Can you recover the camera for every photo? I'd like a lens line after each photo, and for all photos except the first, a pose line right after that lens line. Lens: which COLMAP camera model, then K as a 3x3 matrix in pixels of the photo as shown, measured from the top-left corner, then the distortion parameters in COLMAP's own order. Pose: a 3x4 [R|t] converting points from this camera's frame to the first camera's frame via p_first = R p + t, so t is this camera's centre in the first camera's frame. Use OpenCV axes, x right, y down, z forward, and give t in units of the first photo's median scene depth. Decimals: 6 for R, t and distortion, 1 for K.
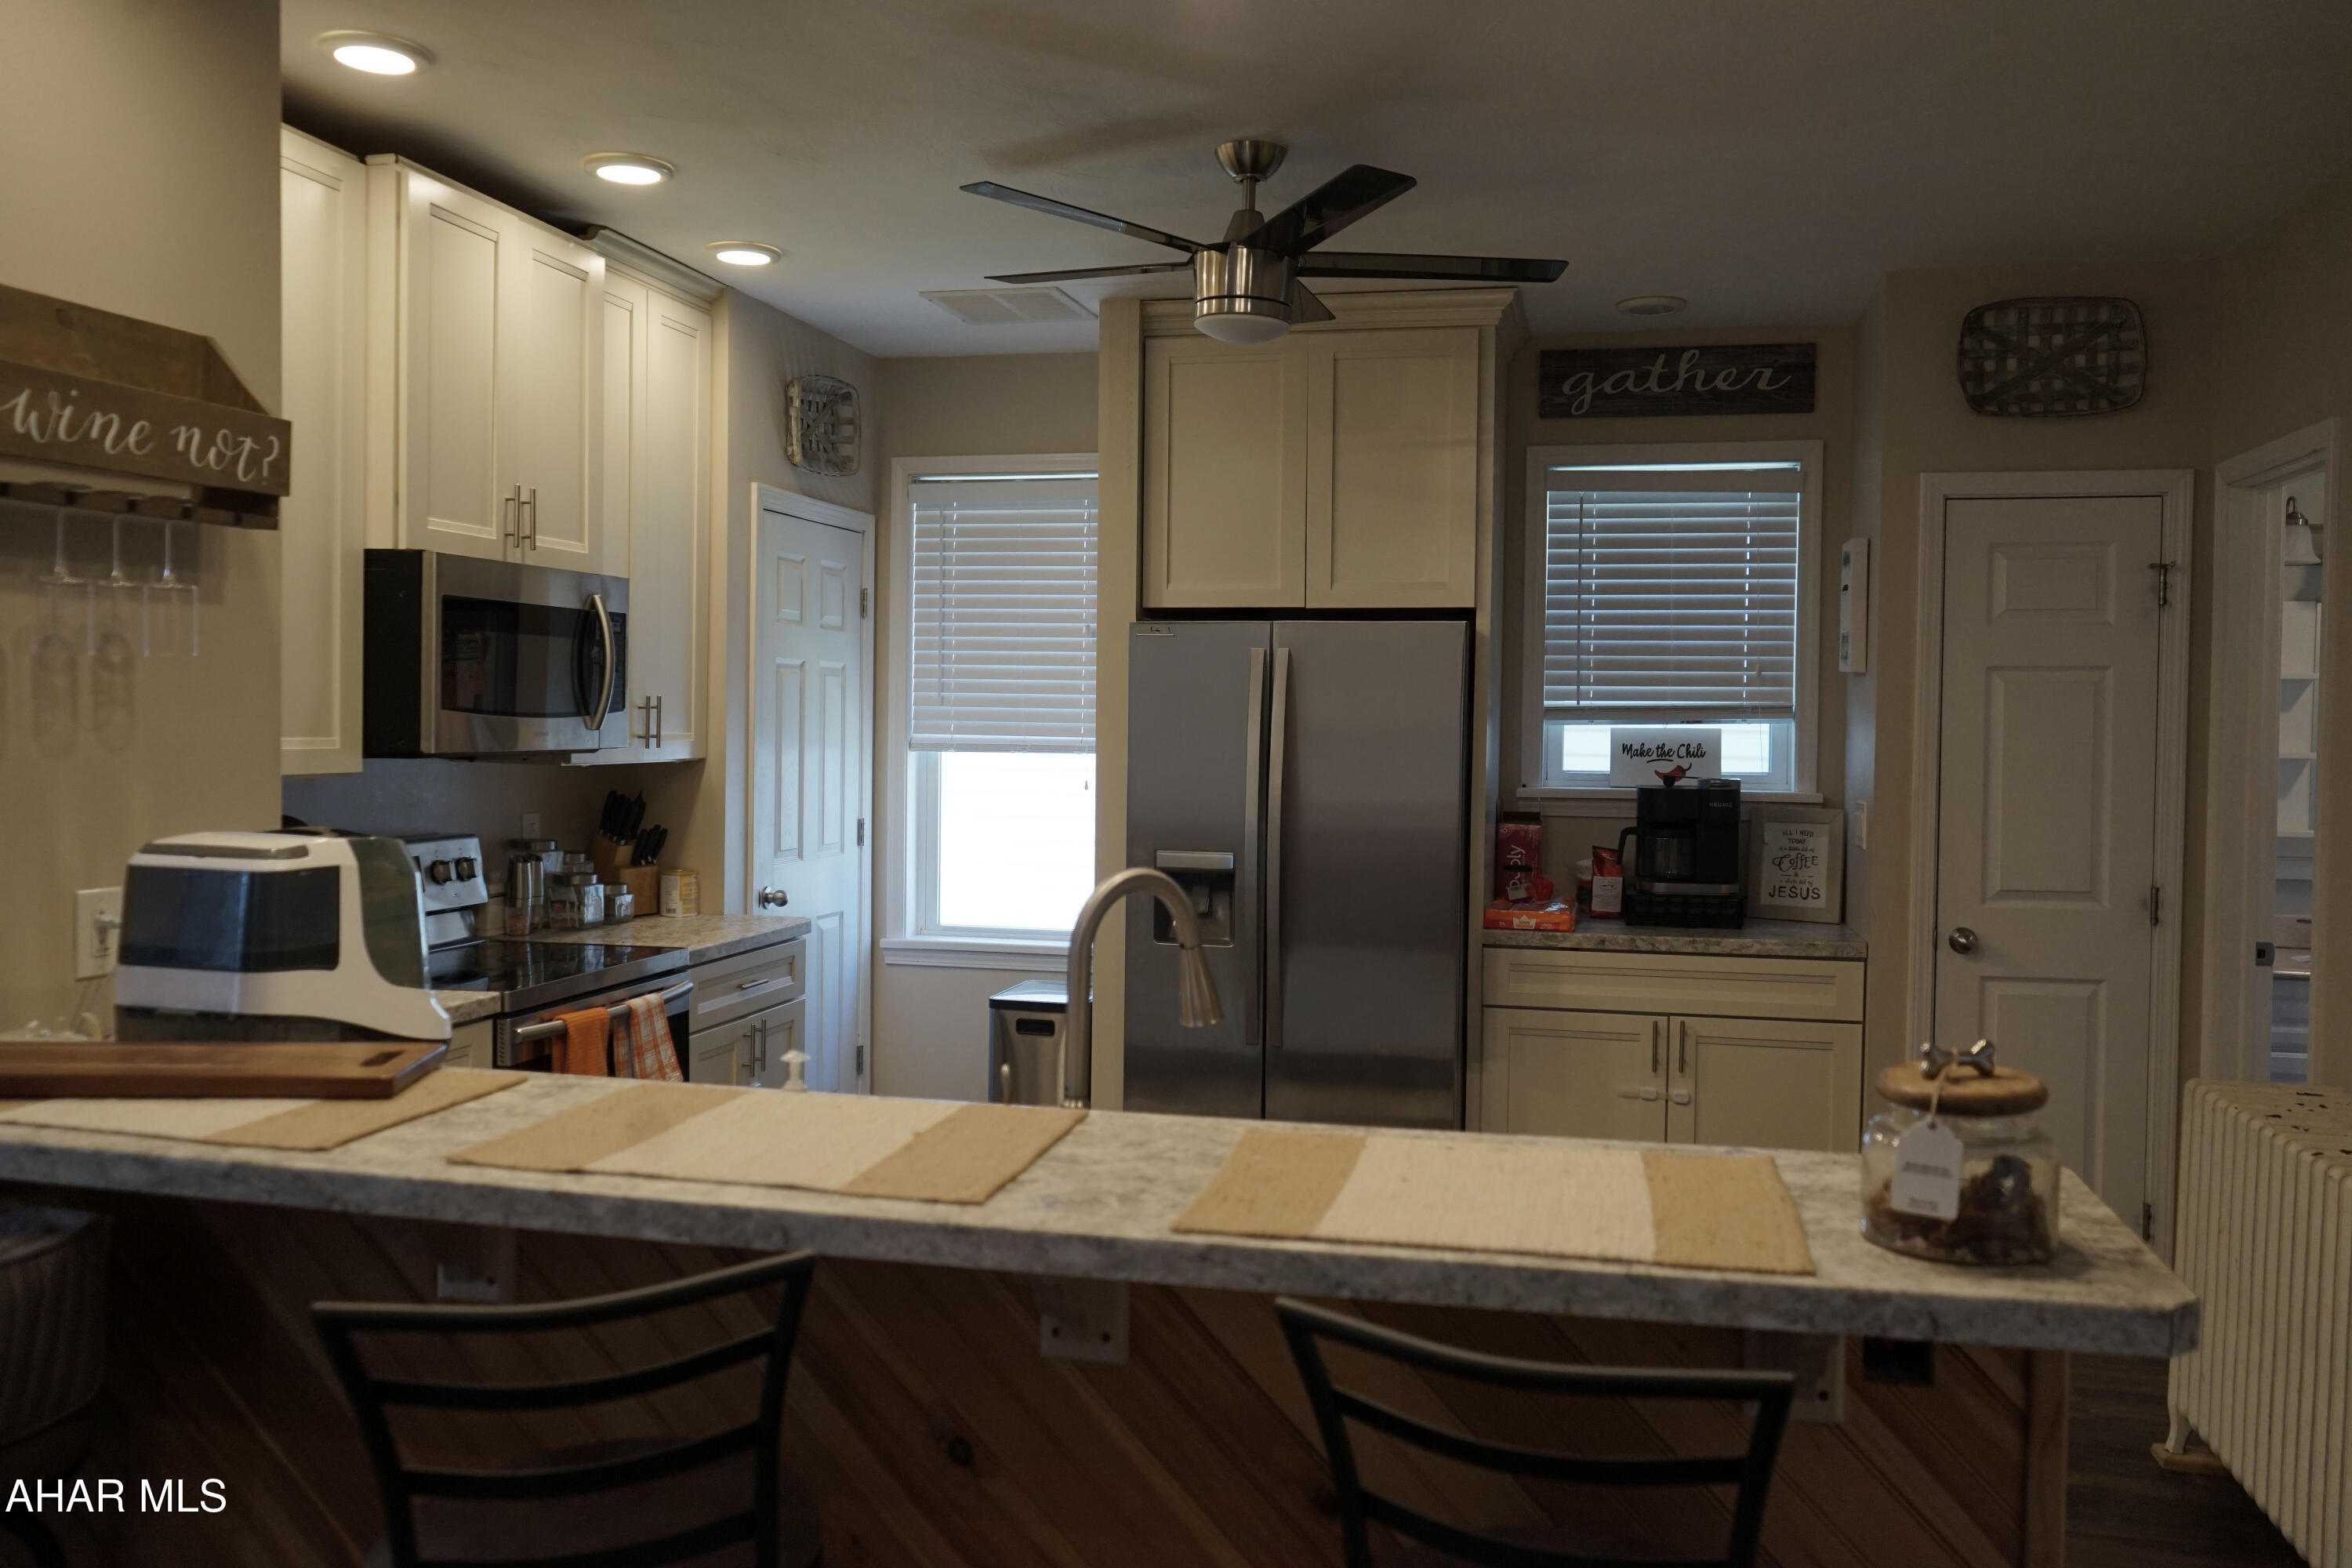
lens RADIAL K [[1890.8, 0, 1178.6], [0, 1890.8, 784.1], [0, 0, 1]] dist [-0.004117, 0.001014]
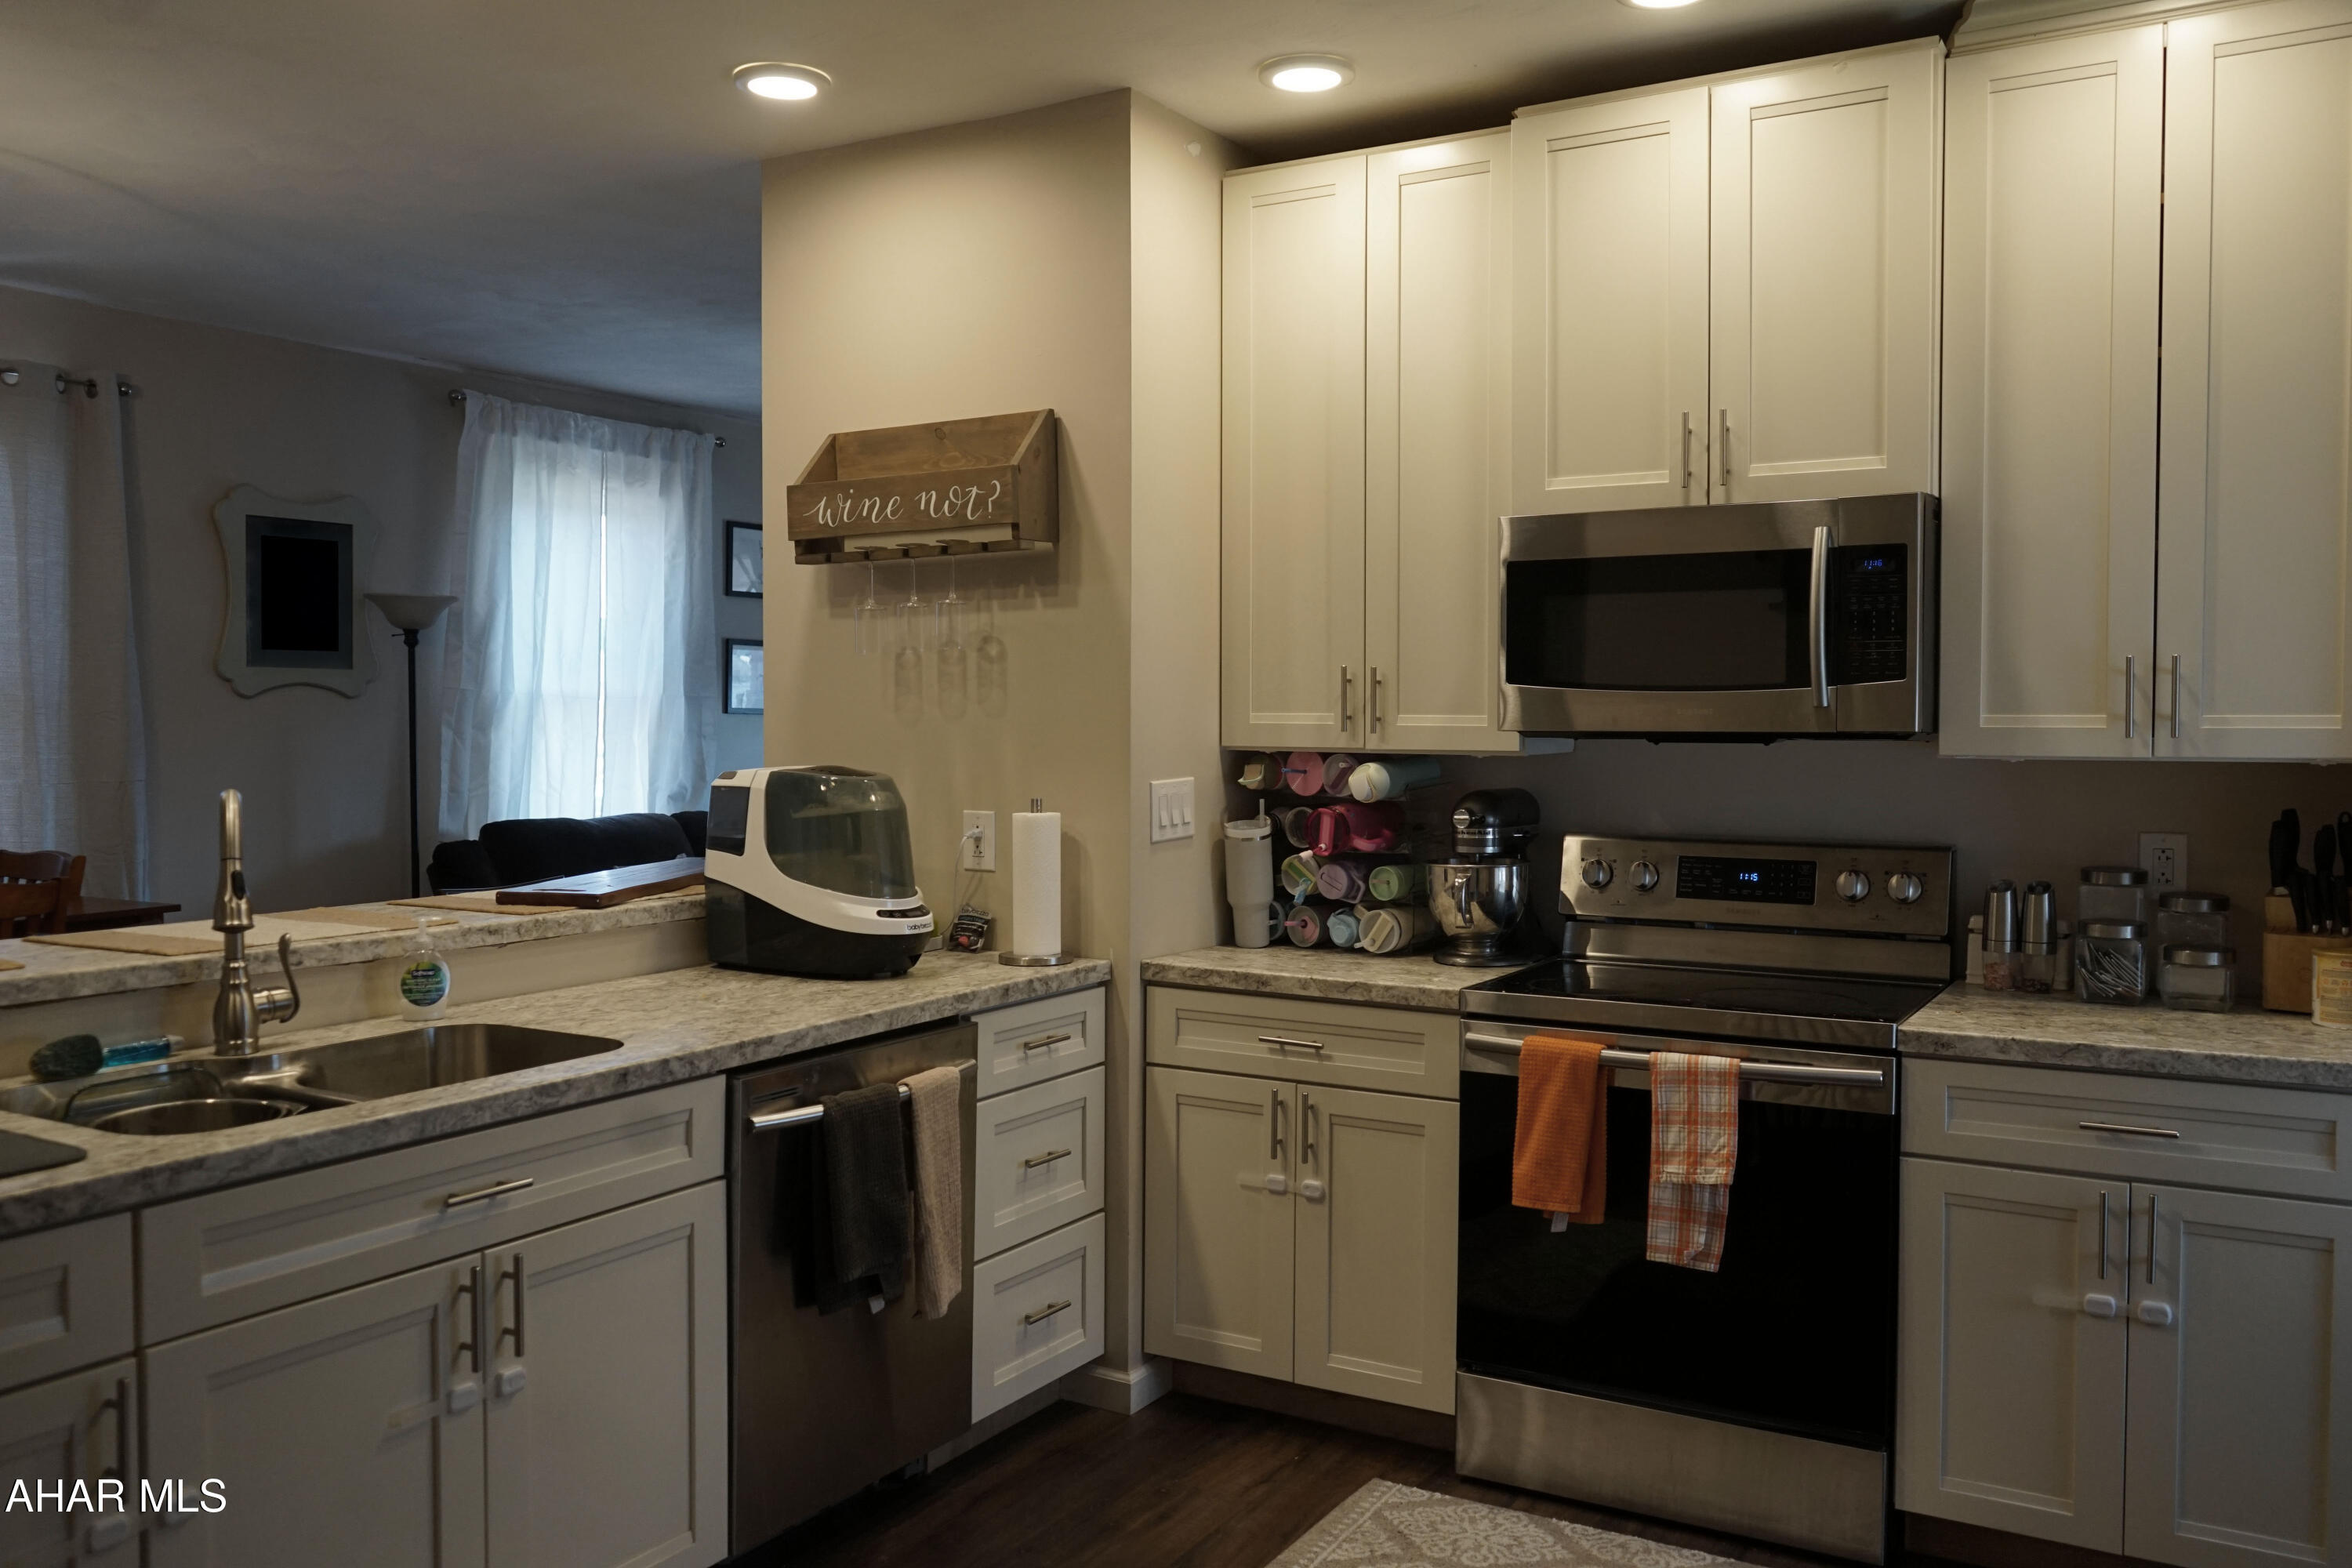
lens RADIAL K [[1890.8, 0, 1177.0], [0, 1890.8, 782.6], [0, 0, 1]] dist [-0.004117, 0.001014]
pose [[-0.304109, 0.021987, -0.952384, 0.787995], [-0.039055, 0.998605, 0.035524, -0.024922], [0.951836, 0.047998, -0.302826, 1.601206]]
